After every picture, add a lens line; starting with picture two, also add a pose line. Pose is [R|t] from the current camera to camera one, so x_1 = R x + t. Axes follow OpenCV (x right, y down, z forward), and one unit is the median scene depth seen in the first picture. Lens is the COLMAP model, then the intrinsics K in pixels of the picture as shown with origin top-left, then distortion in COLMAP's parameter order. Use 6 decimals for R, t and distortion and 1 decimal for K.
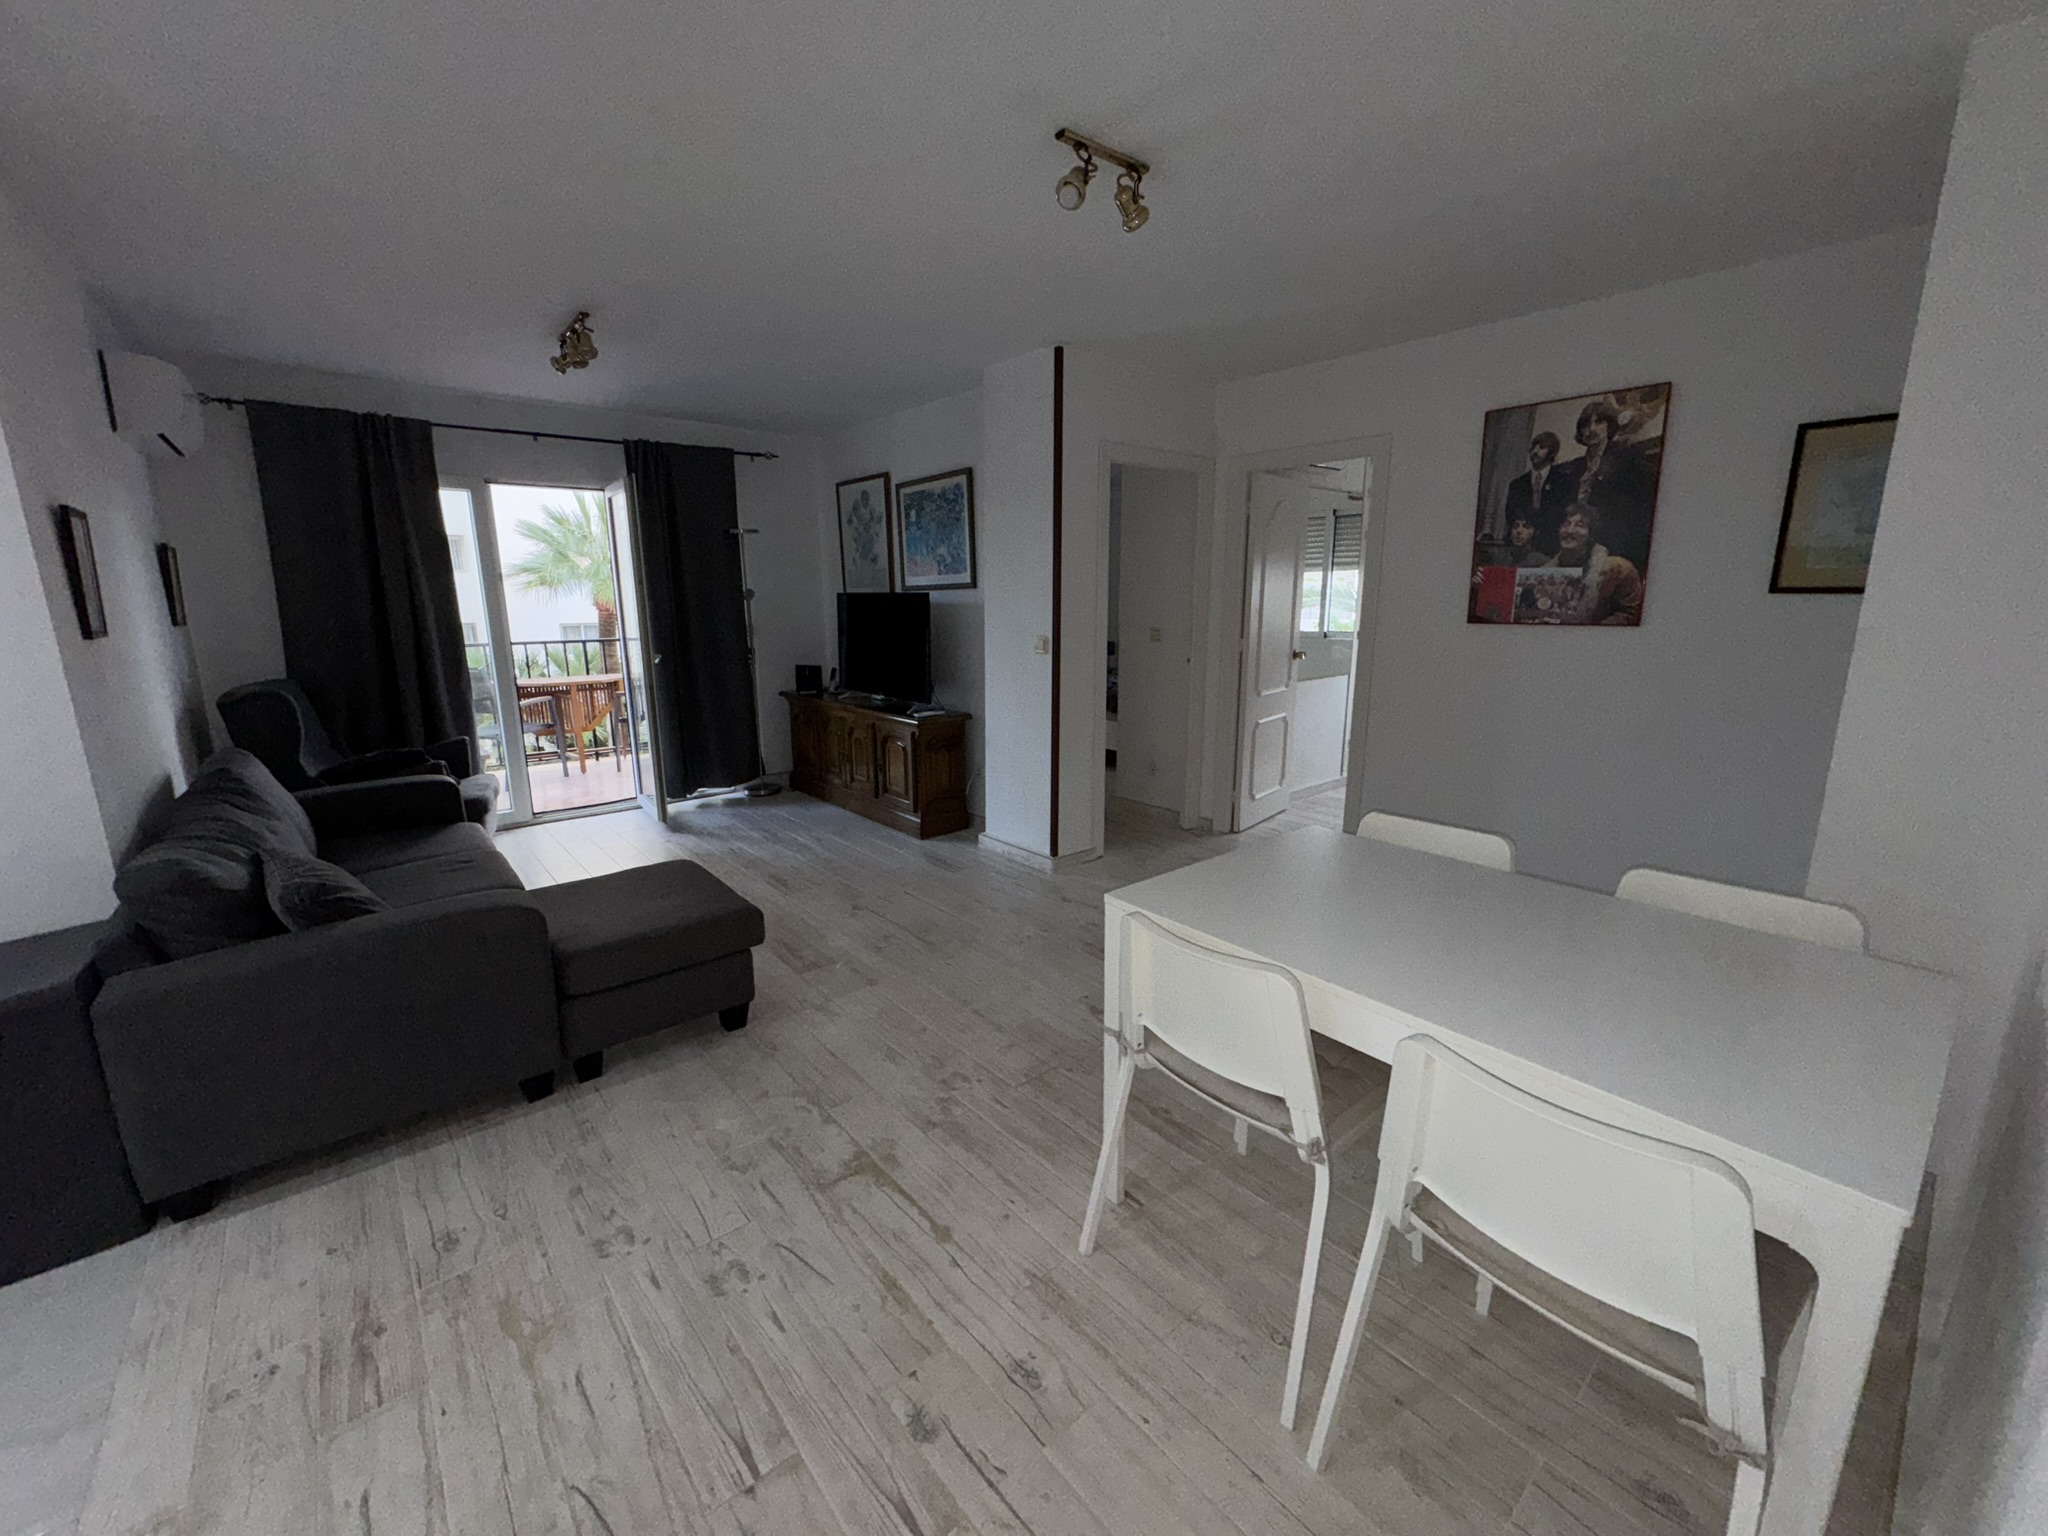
lens RADIAL K [[817.4, 0, 1020.7], [0, 817.4, 761.8], [0, 0, 1]] dist [-0.002442, -0.000337]
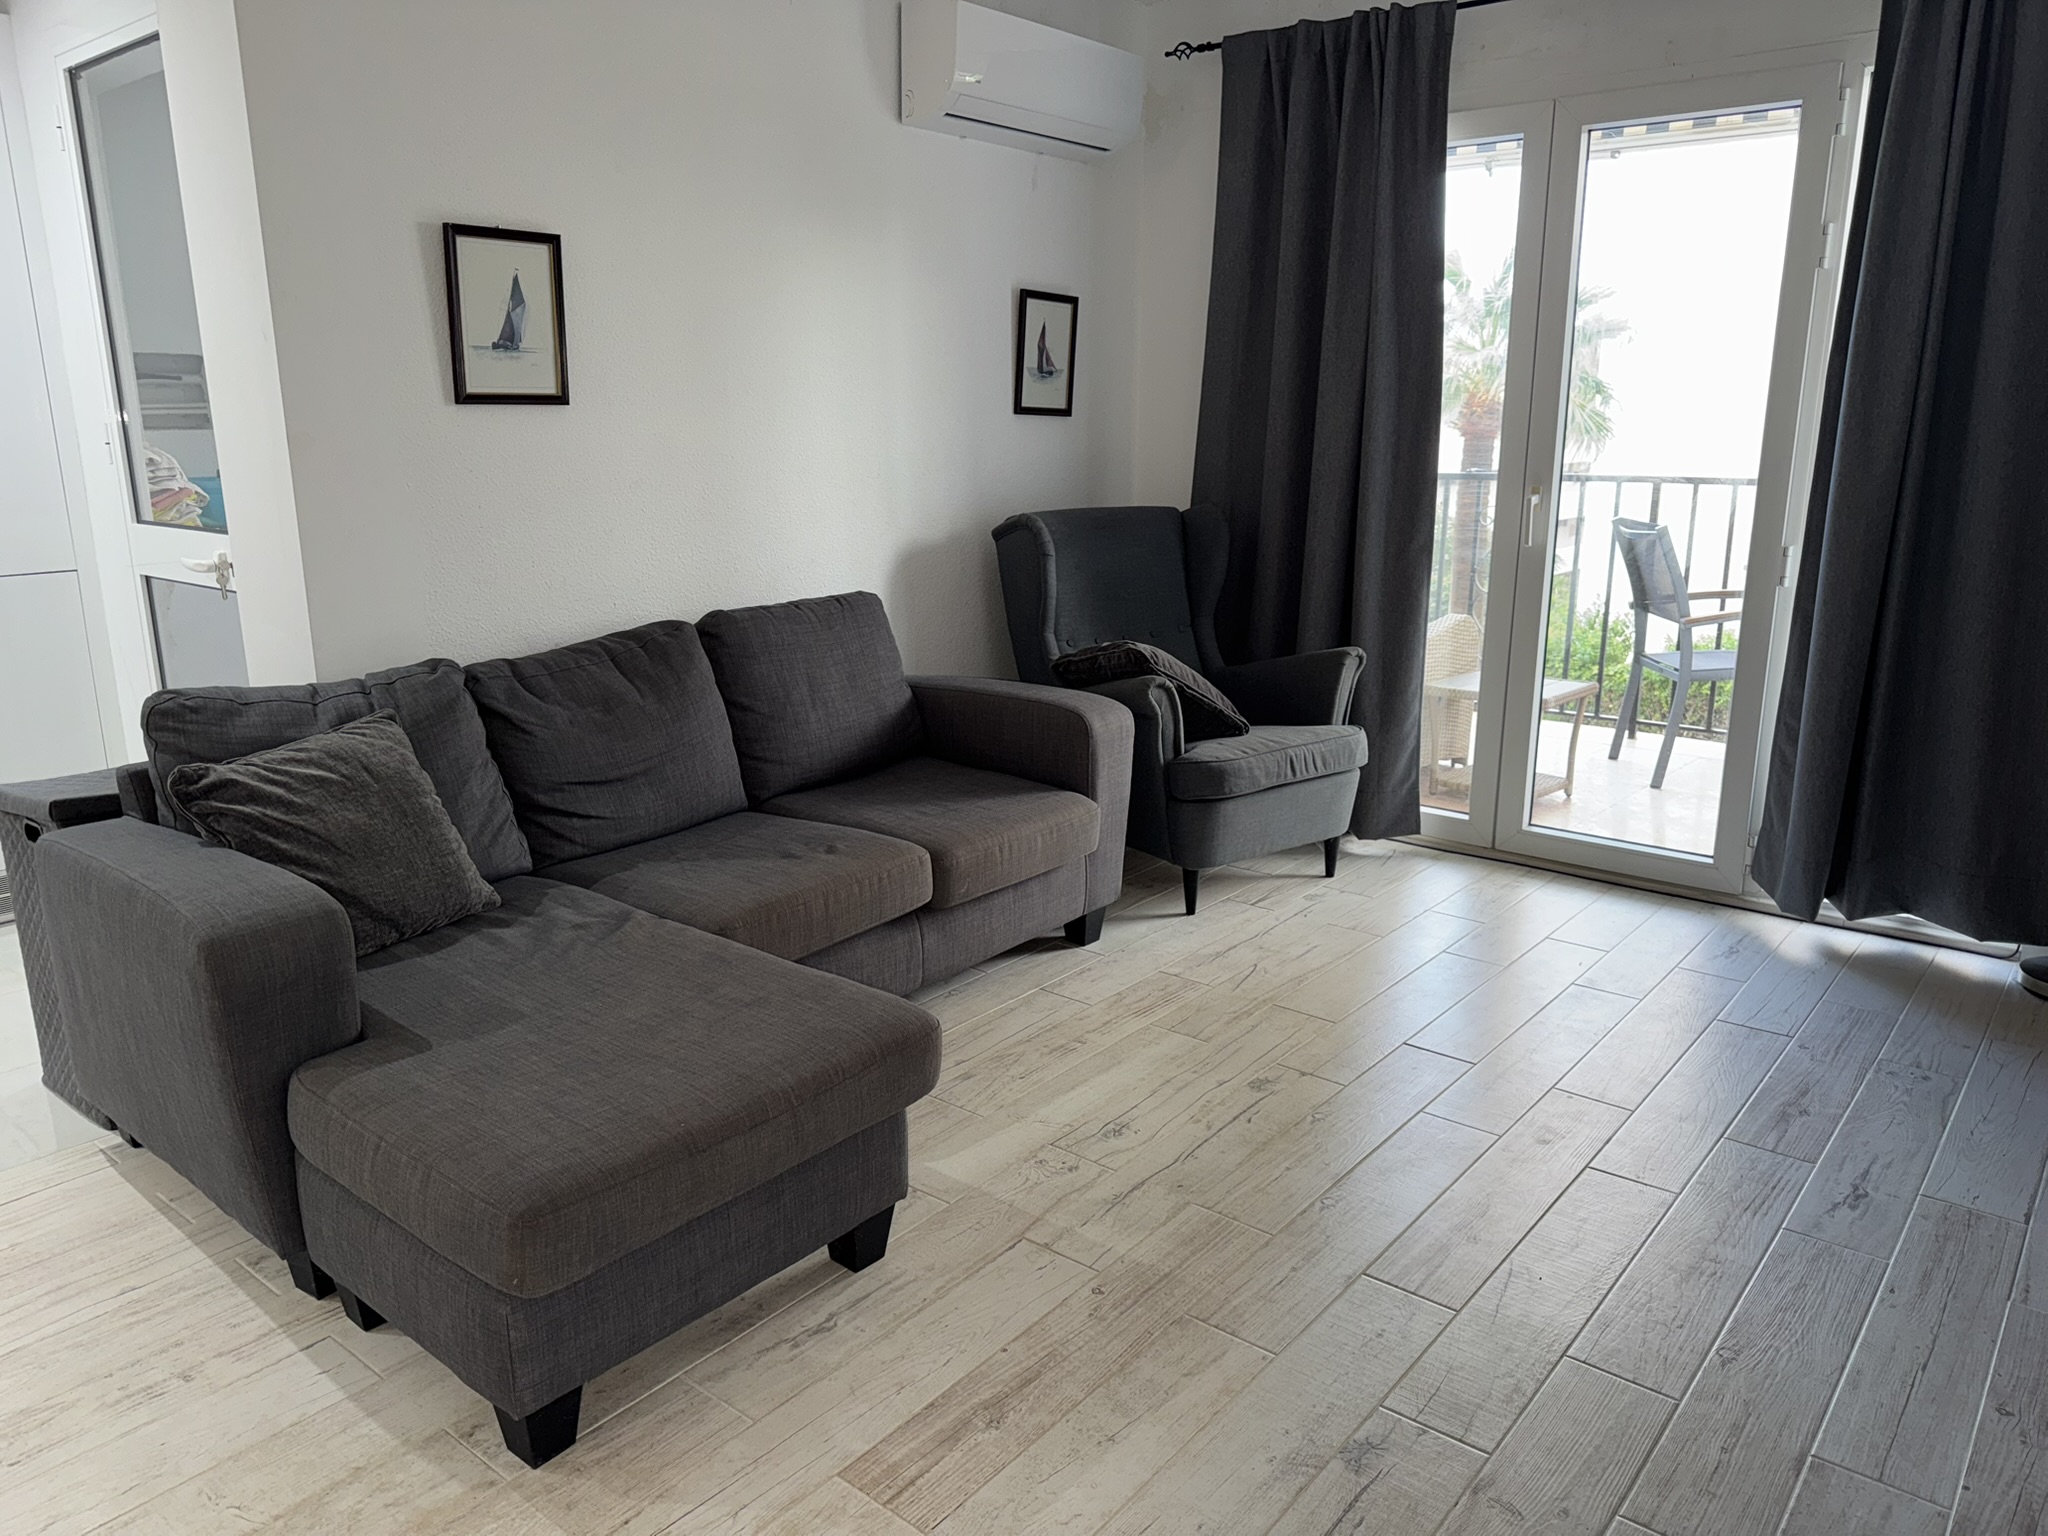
lens RADIAL K [[1435.2, 0, 1026.0], [0, 1435.2, 776.1], [0, 0, 1]] dist [0.036324, -0.004177]
pose [[0.184603, 0.246214, -0.951473, 0.143820], [-0.202522, 0.956864, 0.208316, -0.092145], [0.961721, 0.154238, 0.226504, 0.566533]]
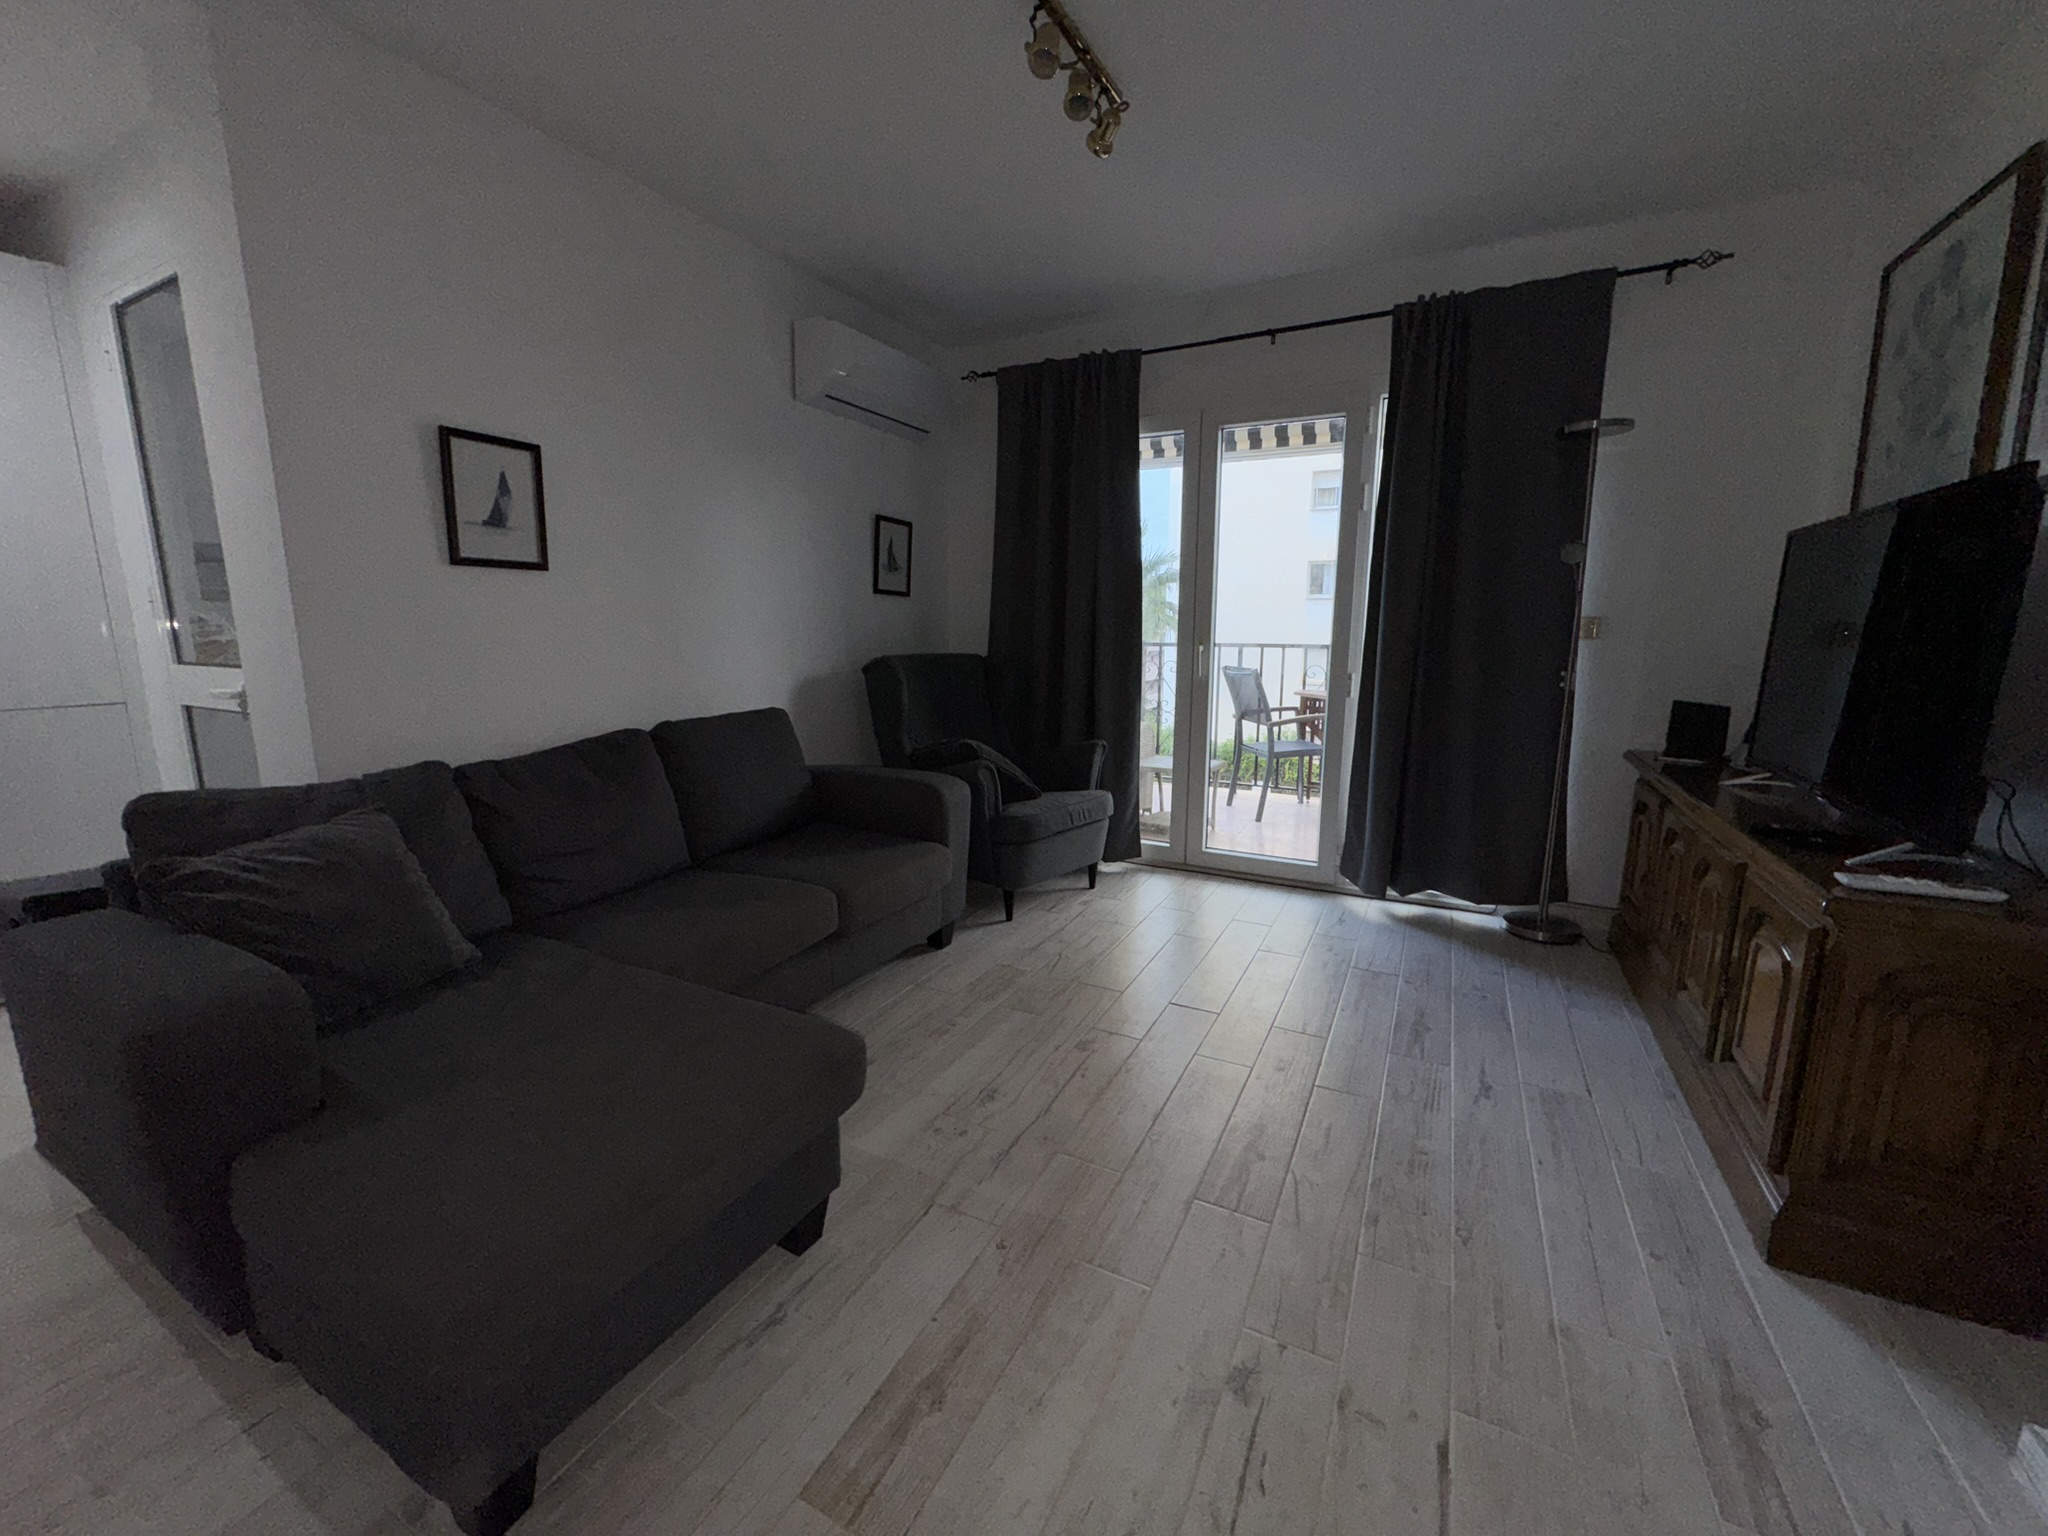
lens RADIAL K [[821.0, 0, 1028.9], [0, 821.0, 766.1], [0, 0, 1]] dist [-0.016988, 0.010033]
pose [[0.381482, 0.167171, -0.909135, 0.022996], [-0.196664, 0.975672, 0.096884, -0.064731], [0.903214, 0.141835, 0.405078, 0.569352]]
